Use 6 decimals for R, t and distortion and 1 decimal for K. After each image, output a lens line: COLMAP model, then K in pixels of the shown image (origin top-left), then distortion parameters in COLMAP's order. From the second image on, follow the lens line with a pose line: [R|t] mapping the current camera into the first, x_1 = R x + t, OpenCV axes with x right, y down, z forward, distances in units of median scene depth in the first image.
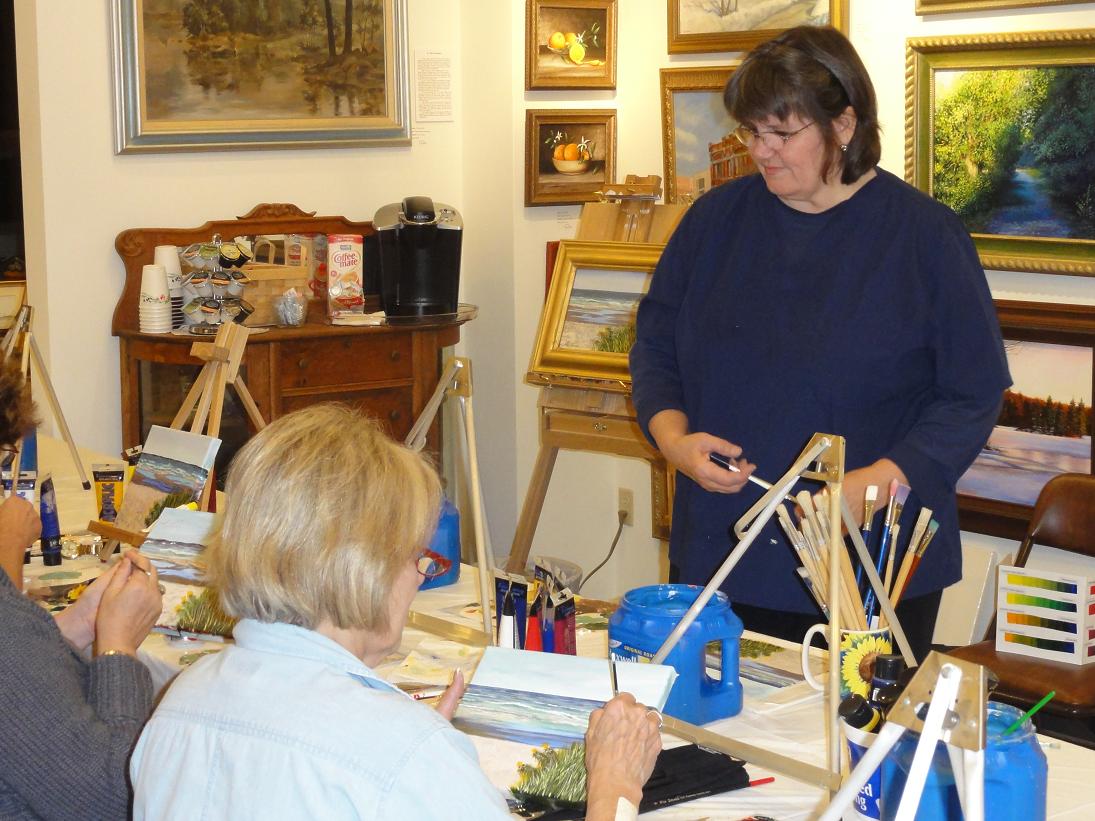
lens RADIAL K [[1993.1, 0, 559.0], [0, 1993.1, 410.7], [0, 0, 1]] dist [-0.020981, 0.000000]
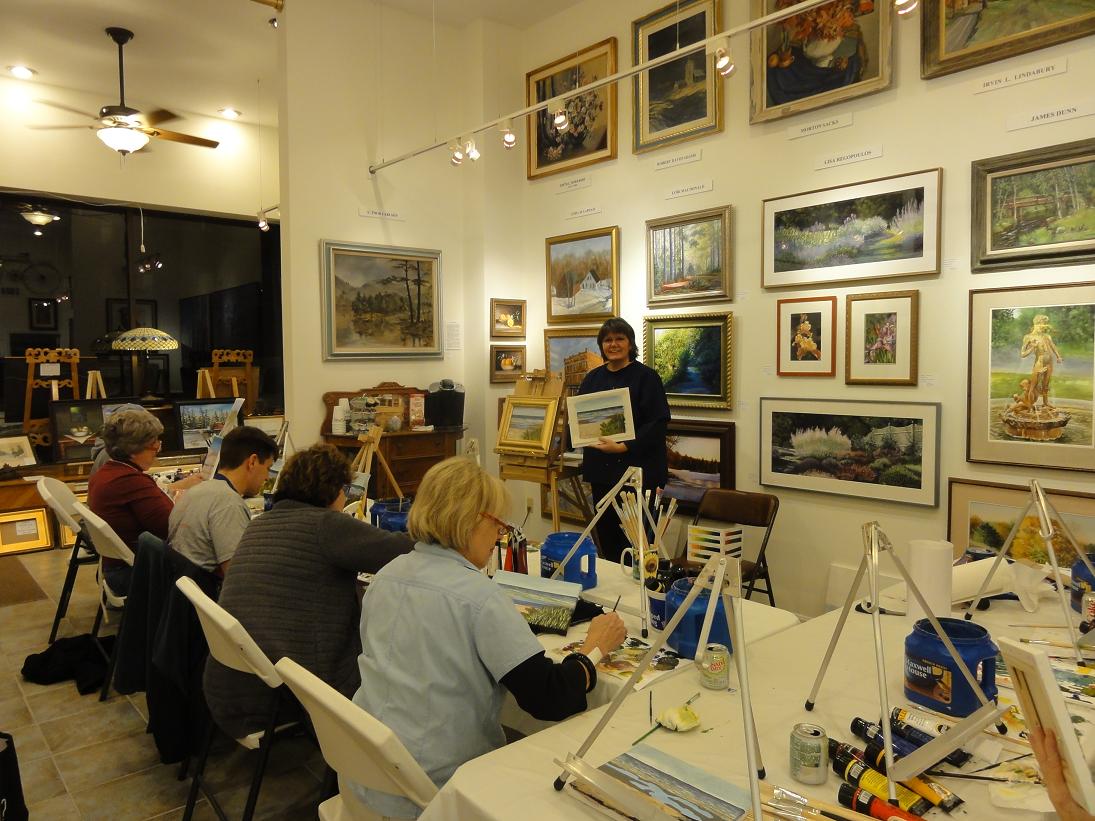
lens RADIAL K [[778.5, 0, 549.3], [0, 778.5, 407.4], [0, 0, 1]] dist [-0.010378, 0.010181]
pose [[0.997159, -0.000361, 0.075331, -0.017227], [0.006493, 0.996678, -0.081180, 0.007158], [-0.075051, 0.081439, 0.993849, 0.033046]]
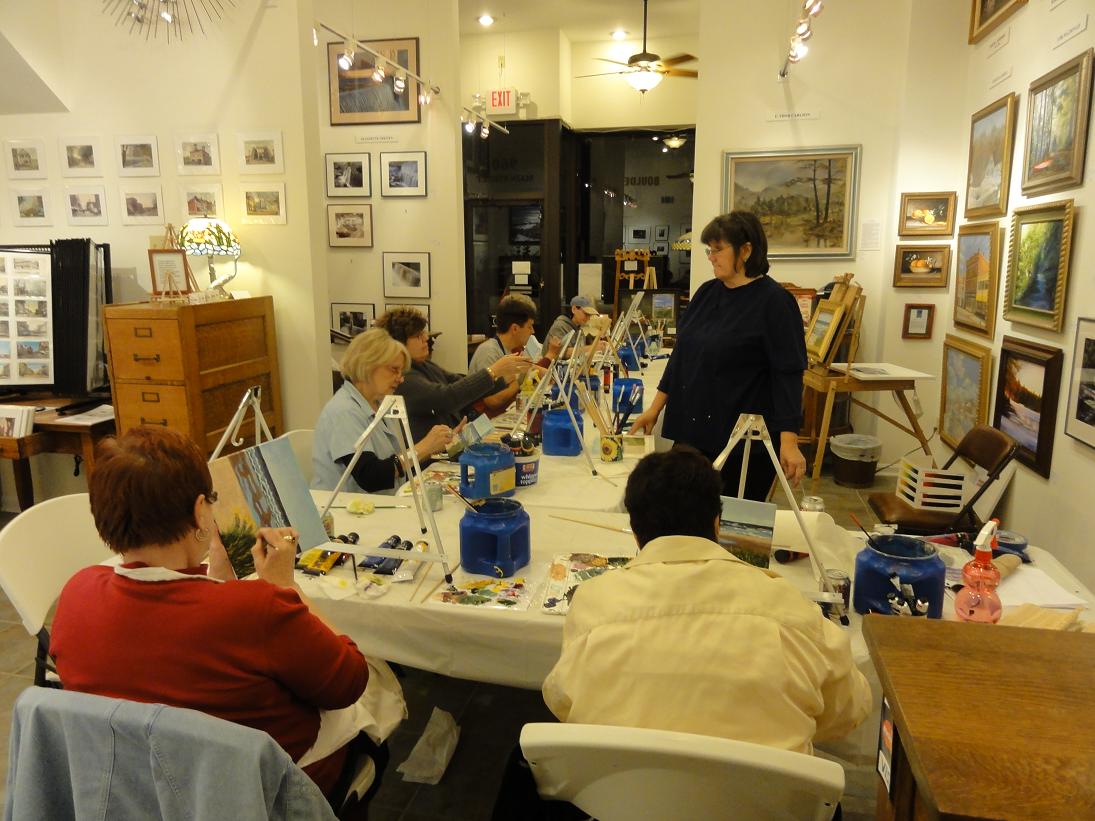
lens RADIAL K [[778.5, 0, 546.1], [0, 778.5, 410.6], [0, 0, 1]] dist [-0.010378, 0.010181]
pose [[0.634668, 0.155880, -0.756900, 0.463809], [-0.110738, 0.987682, 0.110553, -0.017186], [0.764810, 0.013653, 0.644112, 0.120829]]
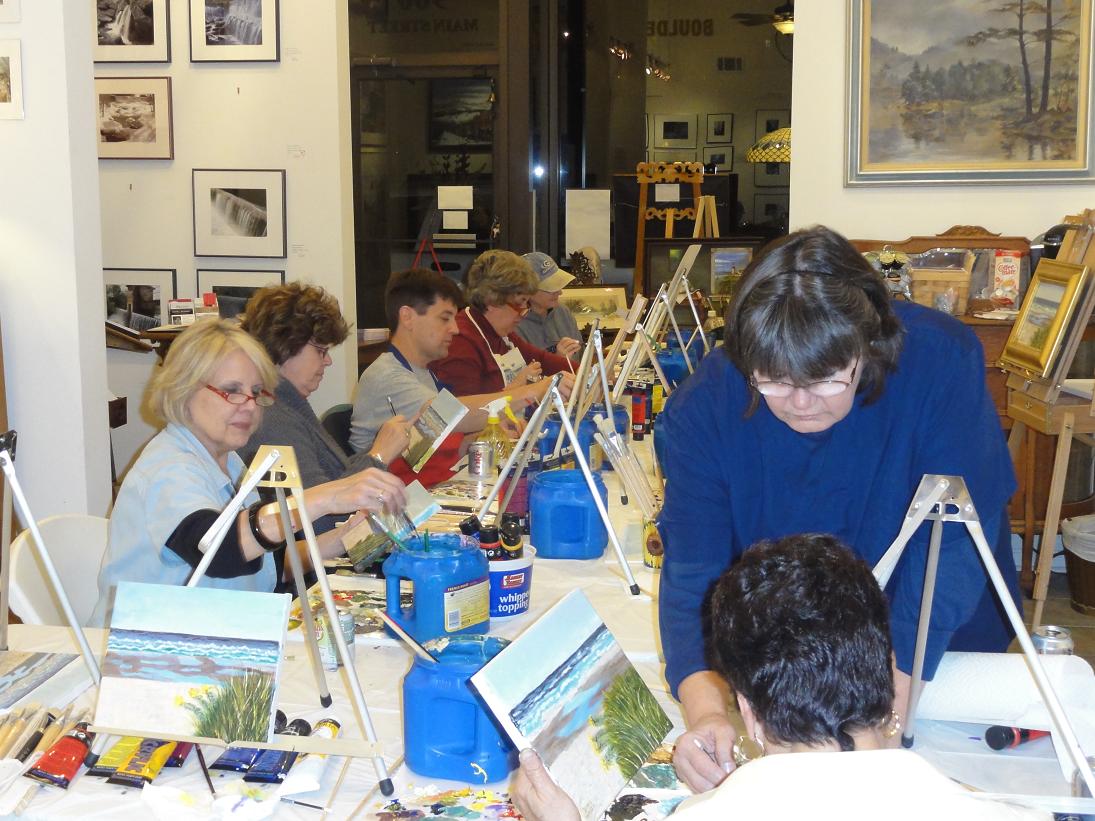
lens RADIAL K [[1547.4, 0, 543.5], [0, 1547.4, 417.9], [0, 0, 1]] dist [-0.010090, 0.000000]
pose [[0.663009, 0.122330, -0.738548, 0.471771], [-0.105970, 0.991960, 0.069173, -0.016855], [0.741073, 0.032401, 0.670642, 0.088946]]
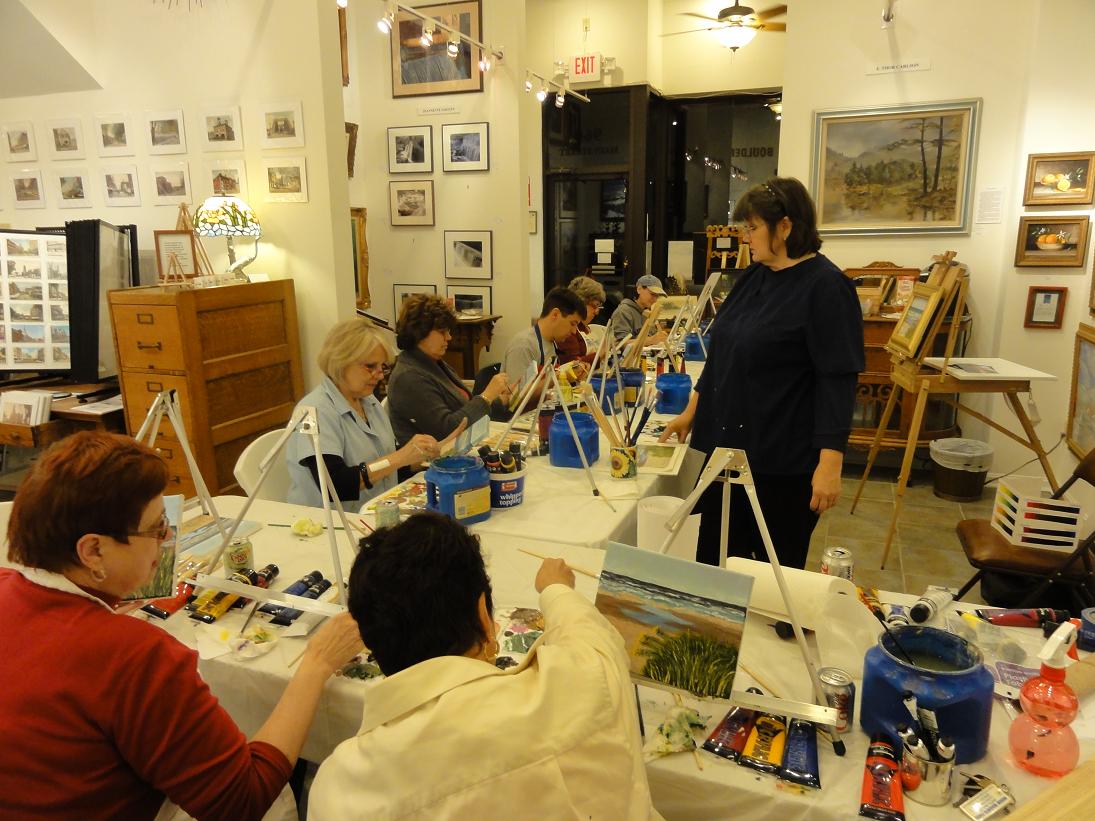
lens RADIAL K [[778.5, 0, 549.2], [0, 778.5, 410.5], [0, 0, 1]] dist [-0.010378, 0.010181]
pose [[0.515508, 0.190705, -0.835394, 0.441023], [-0.113199, 0.981532, 0.154212, -0.032191], [0.849375, 0.015068, 0.527575, 0.226778]]
